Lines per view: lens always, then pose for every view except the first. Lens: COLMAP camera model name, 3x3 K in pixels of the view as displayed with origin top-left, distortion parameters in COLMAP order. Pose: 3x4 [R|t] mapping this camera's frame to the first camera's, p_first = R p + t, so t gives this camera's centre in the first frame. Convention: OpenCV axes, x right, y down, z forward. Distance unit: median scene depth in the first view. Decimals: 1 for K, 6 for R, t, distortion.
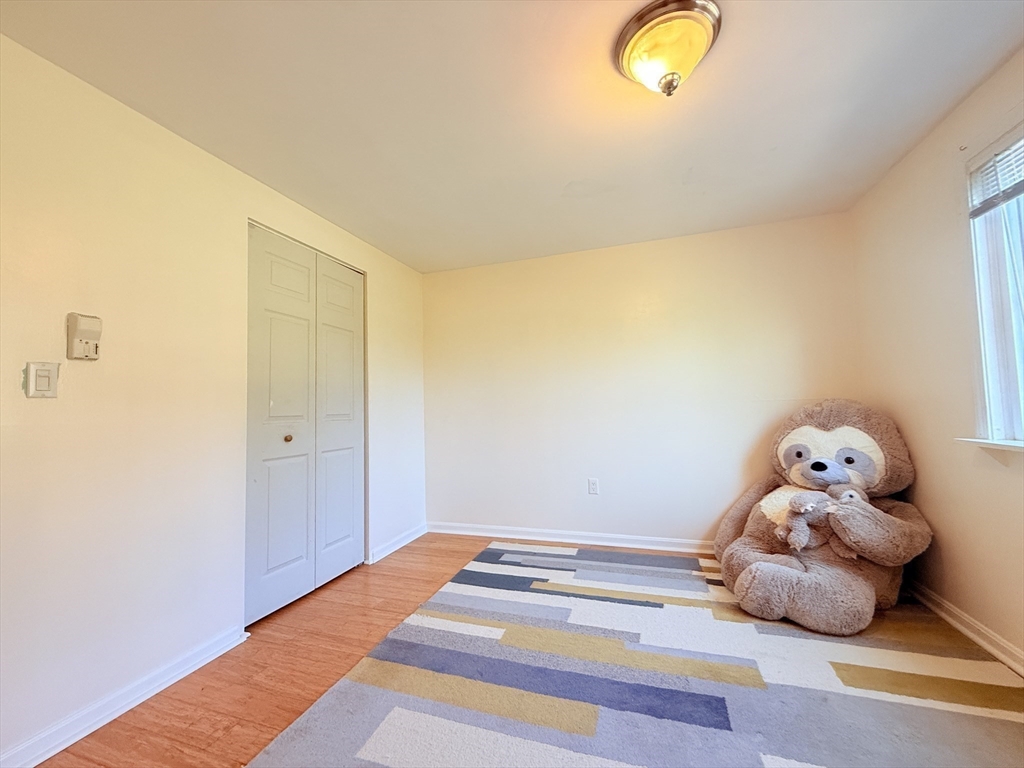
lens RADIAL K [[406.0, 0, 510.4], [0, 406.0, 383.2], [0, 0, 1]] dist [0.000642, 0.000061]
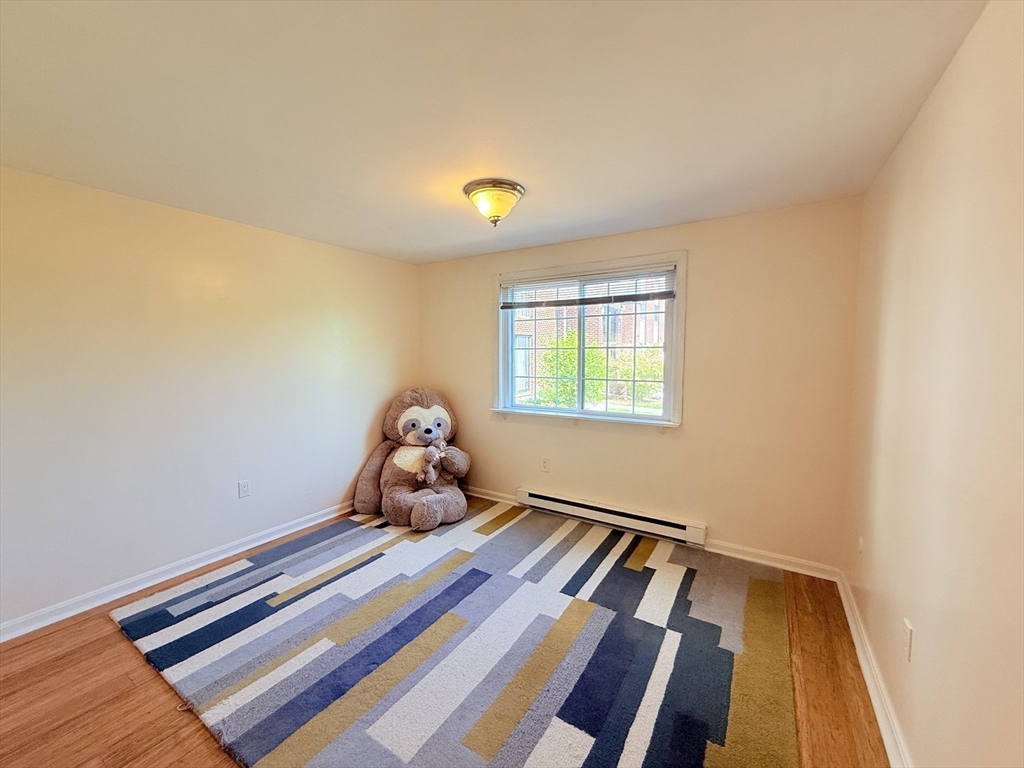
lens RADIAL K [[406.0, 0, 511.5], [0, 406.0, 383.4], [0, 0, 1]] dist [0.000642, 0.000061]
pose [[0.244329, -0.043869, 0.968700, -0.733194], [-0.060571, 0.996335, 0.060398, -0.105640], [-0.967799, -0.073432, 0.240776, 0.292403]]
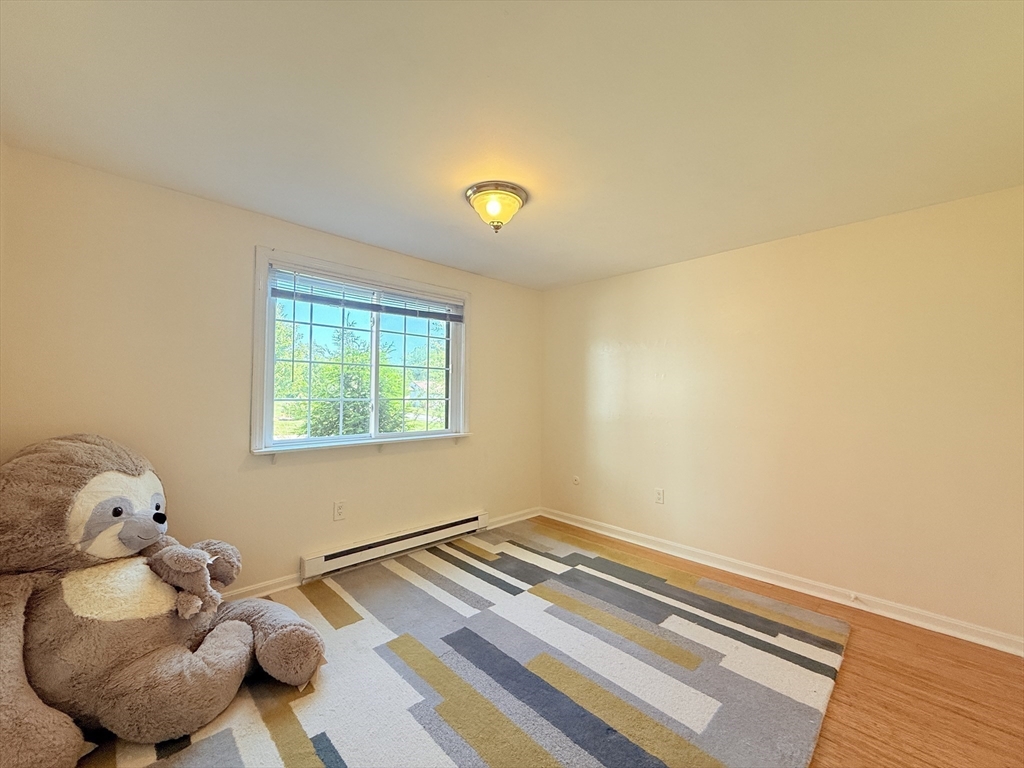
lens RADIAL K [[406.0, 0, 514.3], [0, 406.0, 391.1], [0, 0, 1]] dist [0.000642, 0.000061]
pose [[-0.886594, 0.012854, 0.462370, -0.232573], [-0.018297, 0.997857, -0.062827, -0.000353], [-0.462186, -0.064162, -0.884459, 1.390077]]
